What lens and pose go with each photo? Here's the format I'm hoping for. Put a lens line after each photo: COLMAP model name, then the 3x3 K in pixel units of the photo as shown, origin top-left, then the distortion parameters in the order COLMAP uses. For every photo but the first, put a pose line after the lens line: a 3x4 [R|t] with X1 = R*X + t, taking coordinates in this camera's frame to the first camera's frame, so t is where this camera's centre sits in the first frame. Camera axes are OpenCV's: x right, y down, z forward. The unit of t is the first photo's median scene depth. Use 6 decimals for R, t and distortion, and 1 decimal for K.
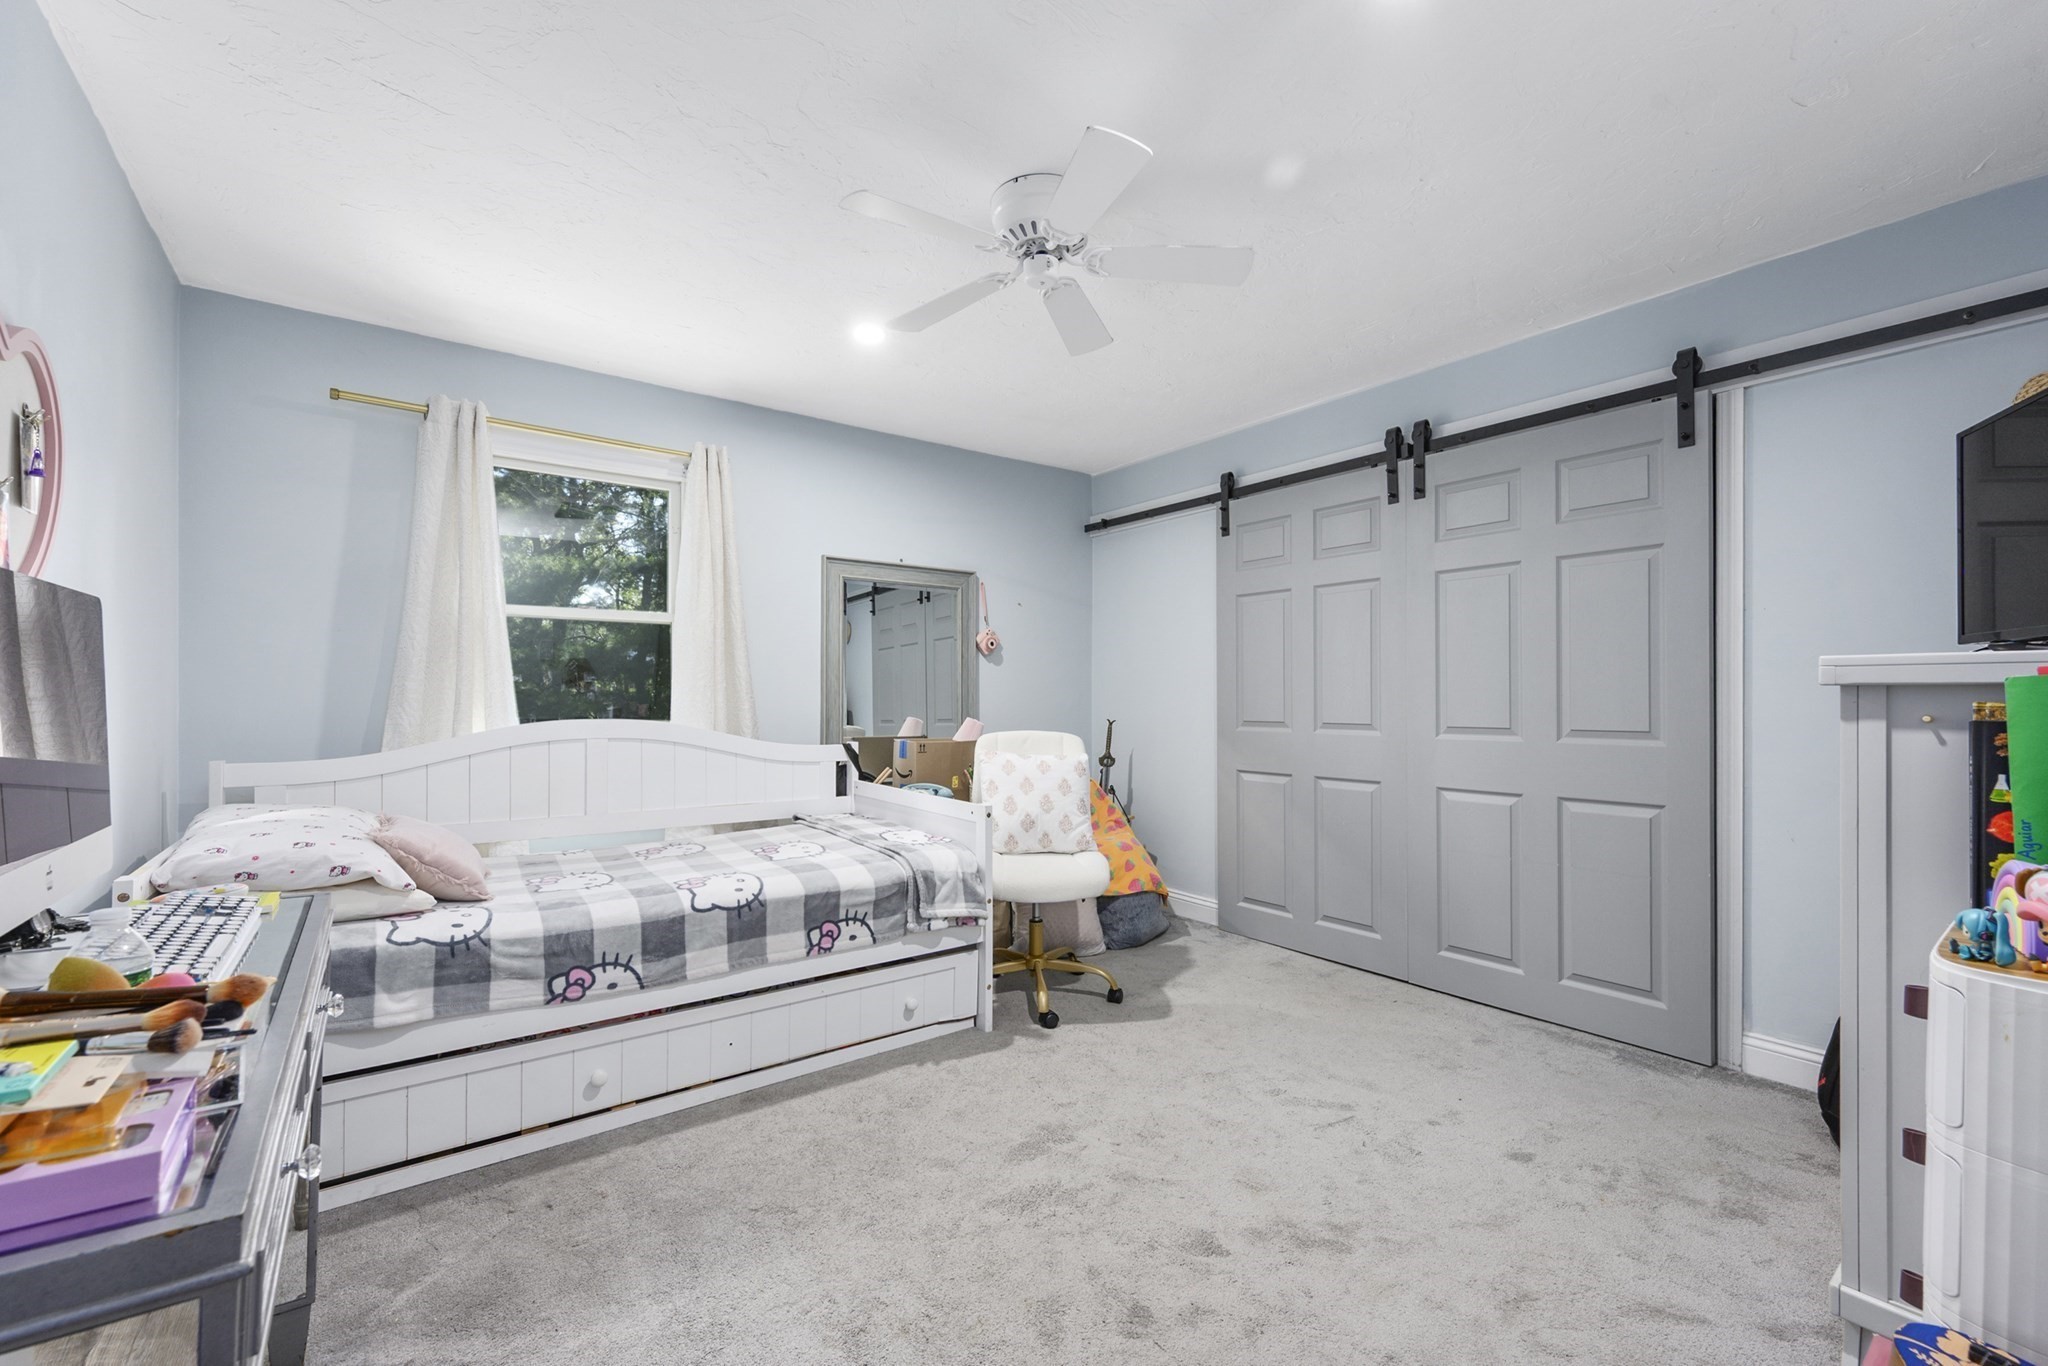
lens RADIAL K [[862.5, 0, 1026.3], [0, 862.5, 697.3], [0, 0, 1]] dist [0.008841, 0.000219]
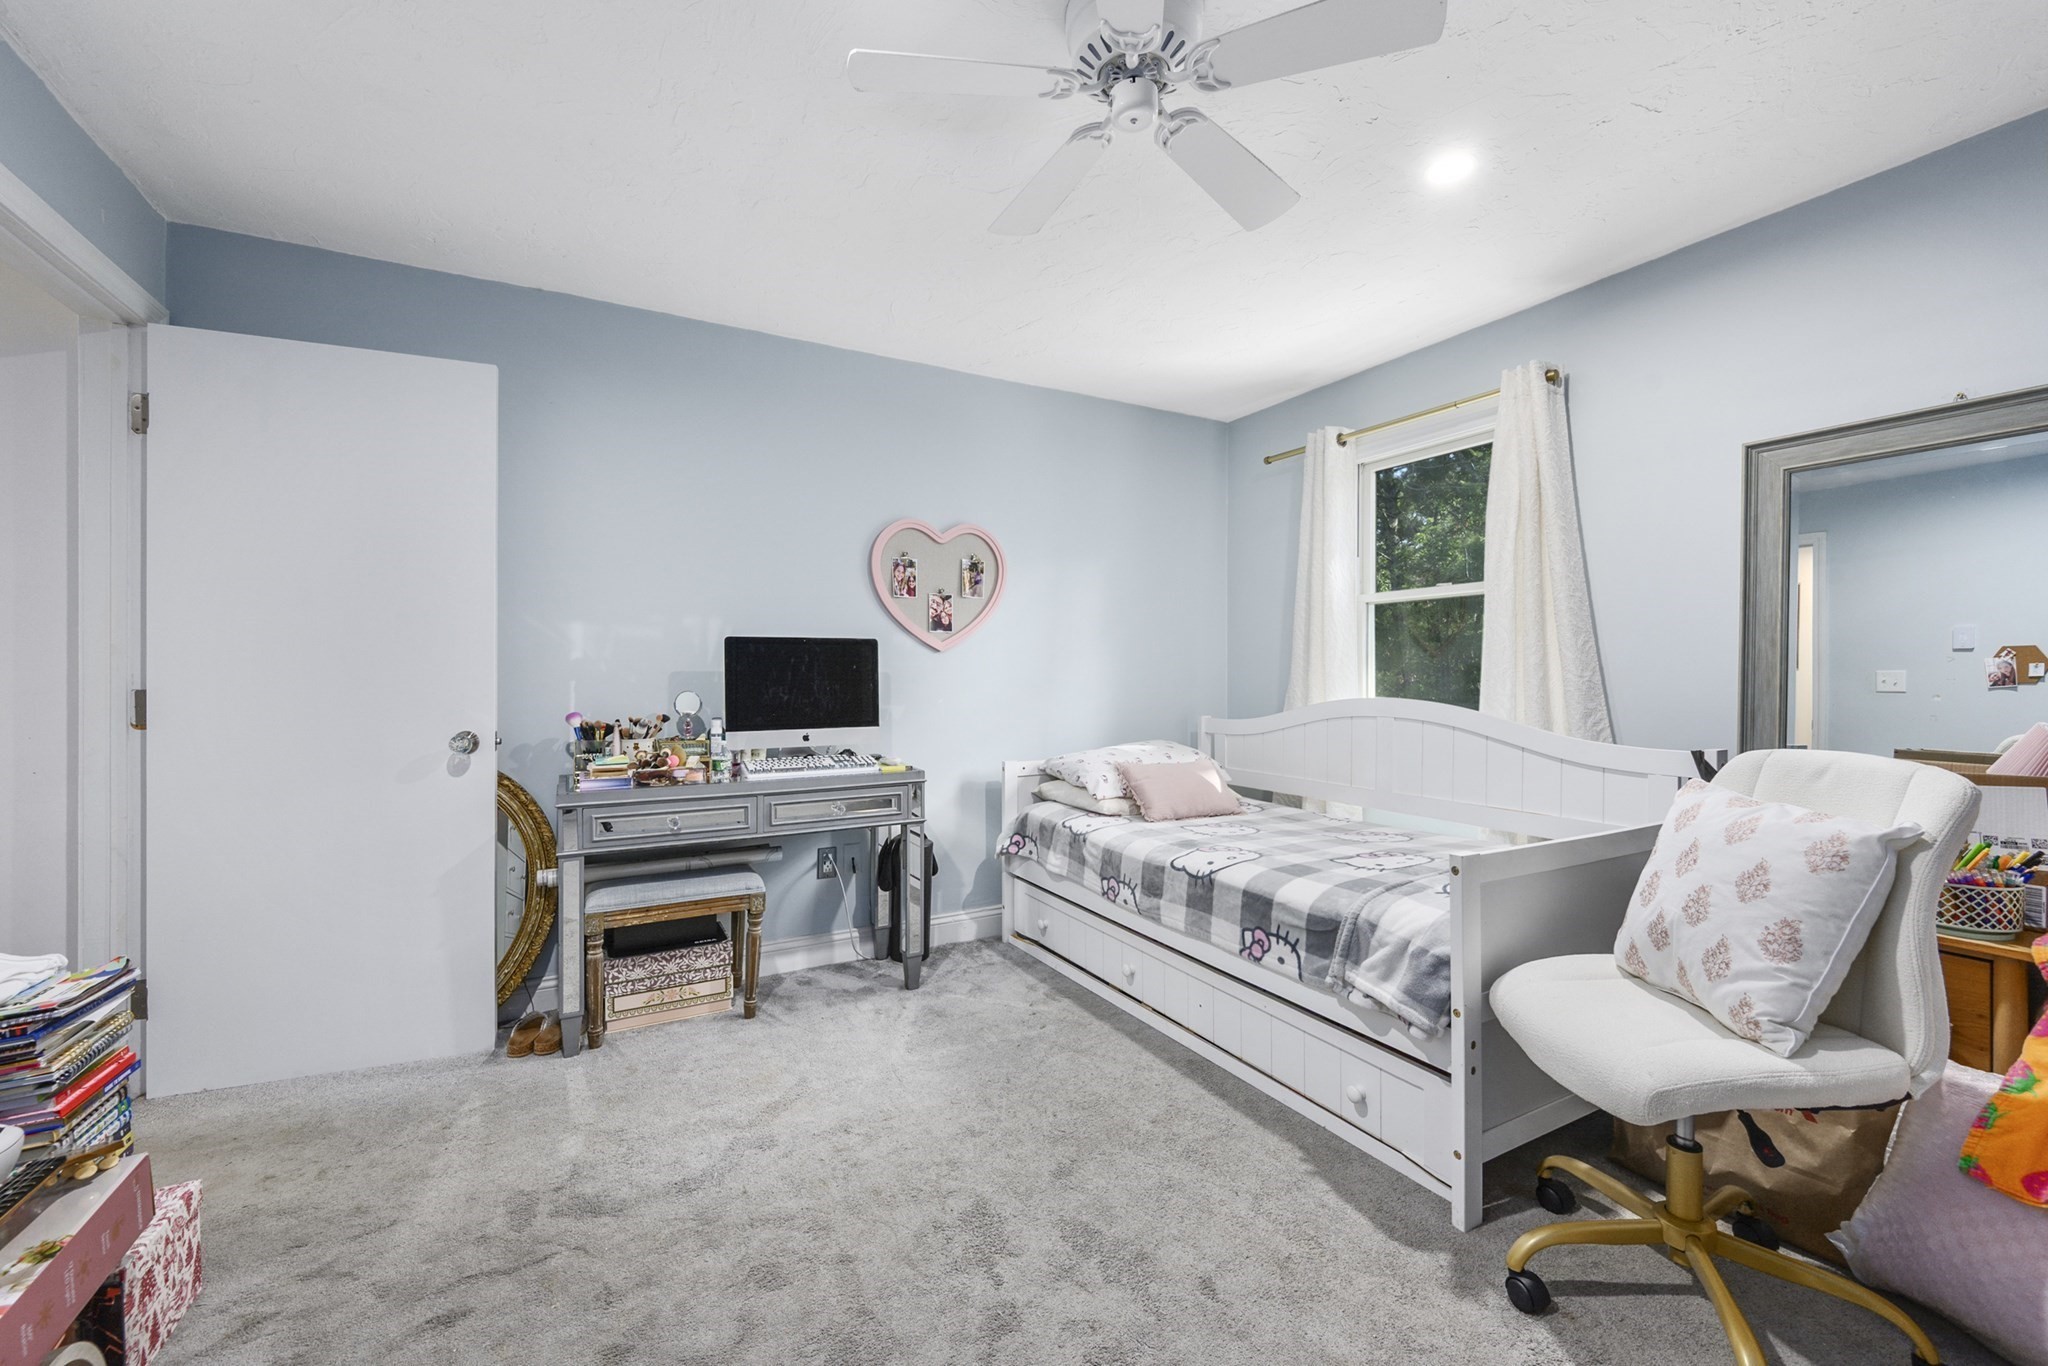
lens RADIAL K [[828.5, 0, 1027.2], [0, 828.5, 679.8], [0, 0, 1]] dist [0.001155, 0.000112]
pose [[-0.146398, 0.004522, -0.989215, 0.686141], [0.002740, 0.999988, 0.004165, -0.001021], [0.989222, -0.002101, -0.146408, 0.938705]]
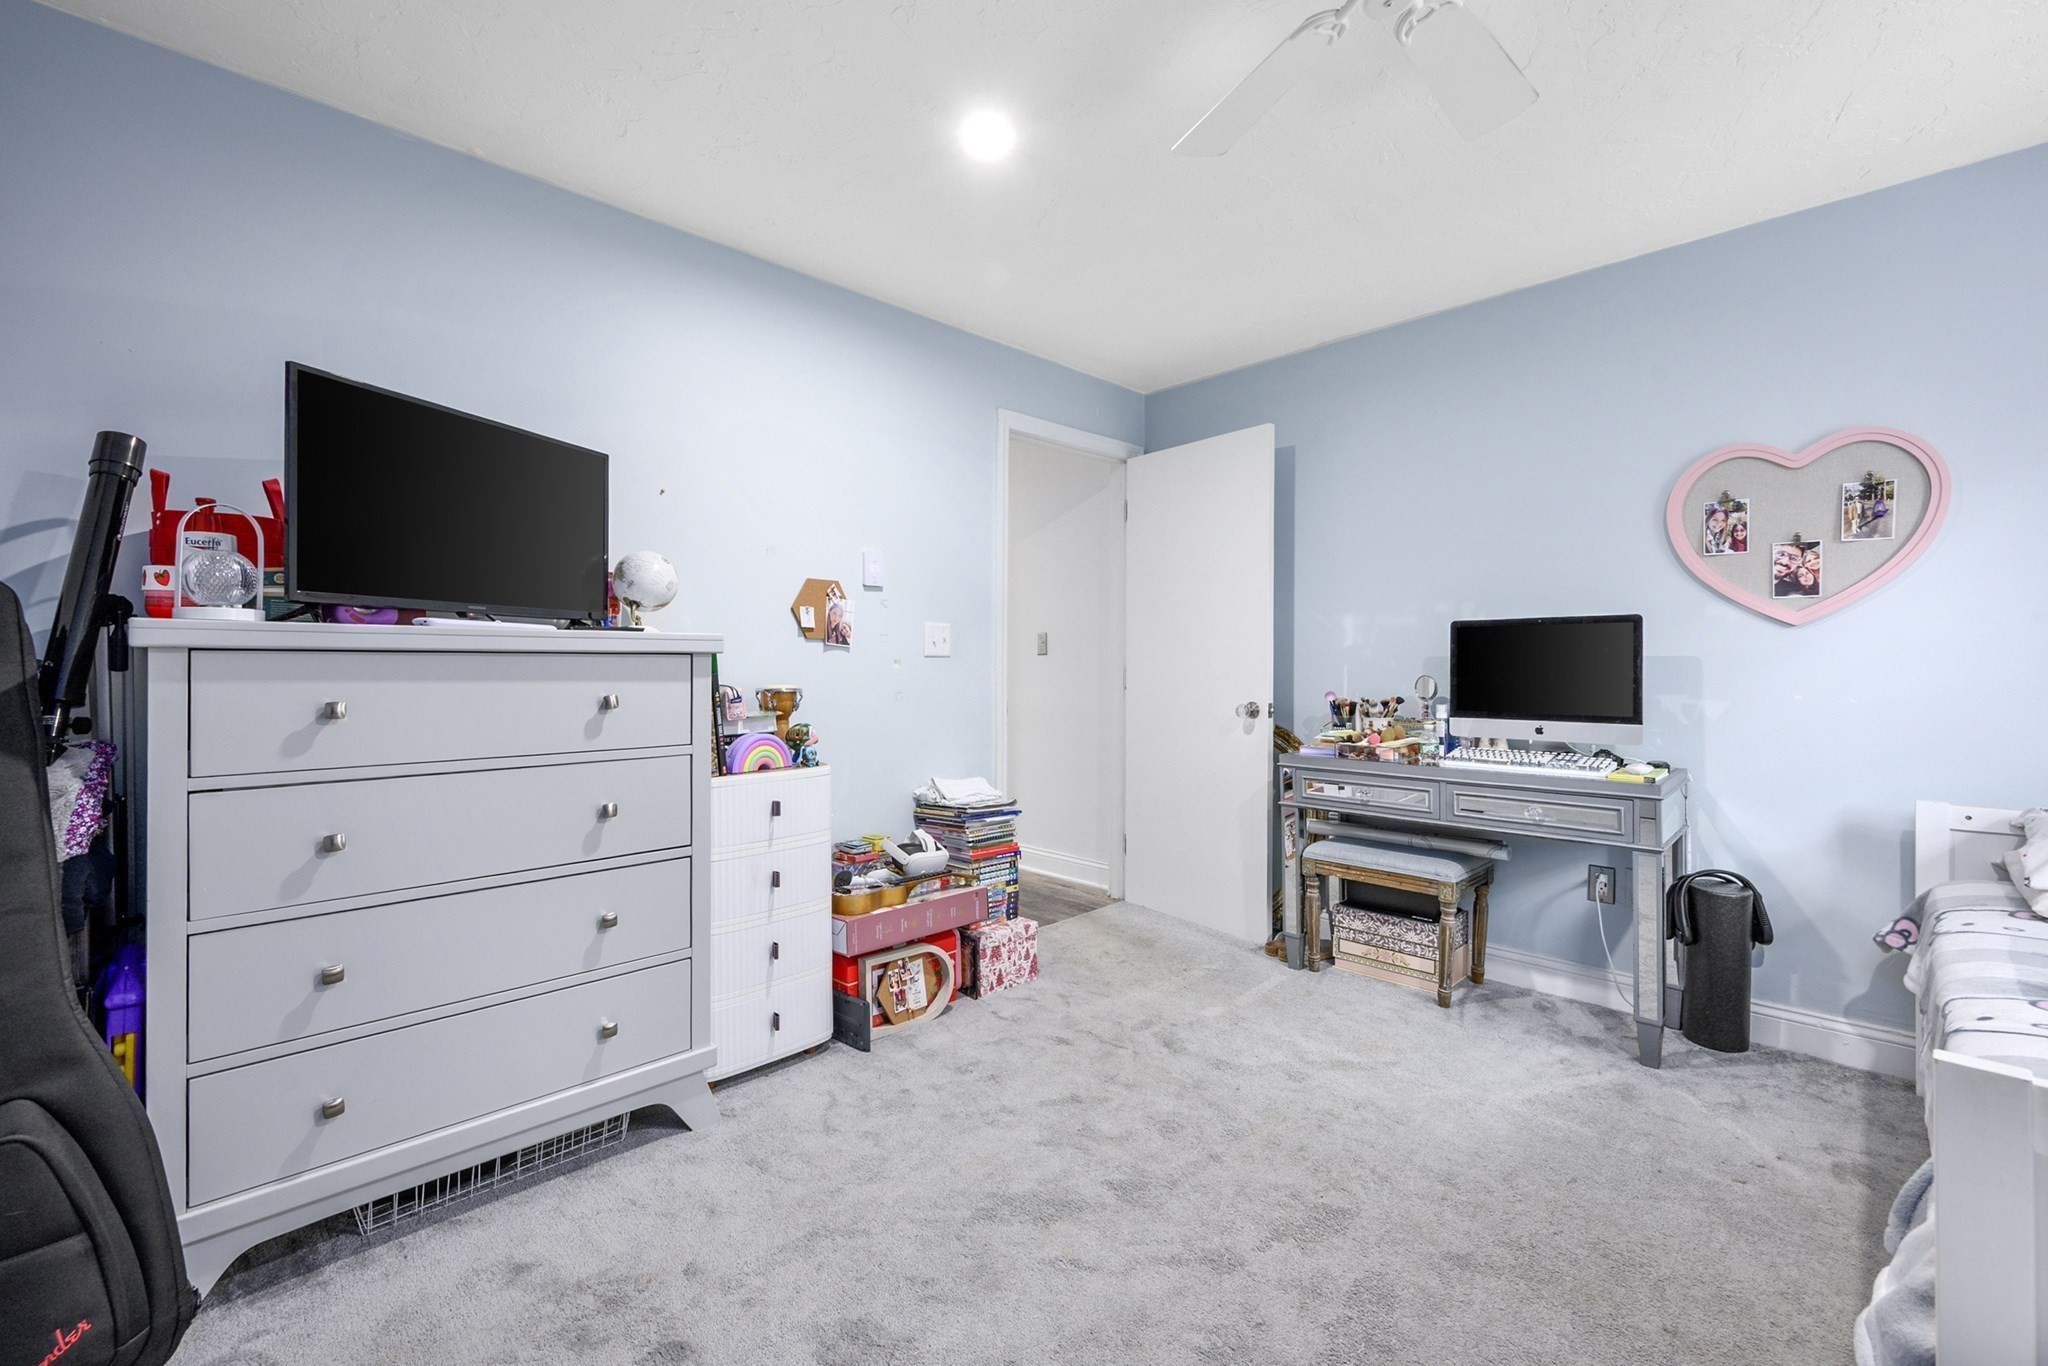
lens RADIAL K [[862.5, 0, 1024.6], [0, 862.5, 663.9], [0, 0, 1]] dist [0.008841, 0.000219]
pose [[-0.991243, 0.001287, -0.132044, 0.339762], [0.000931, 0.999996, 0.002755, -0.002396], [0.132047, 0.002608, -0.991240, 1.478926]]
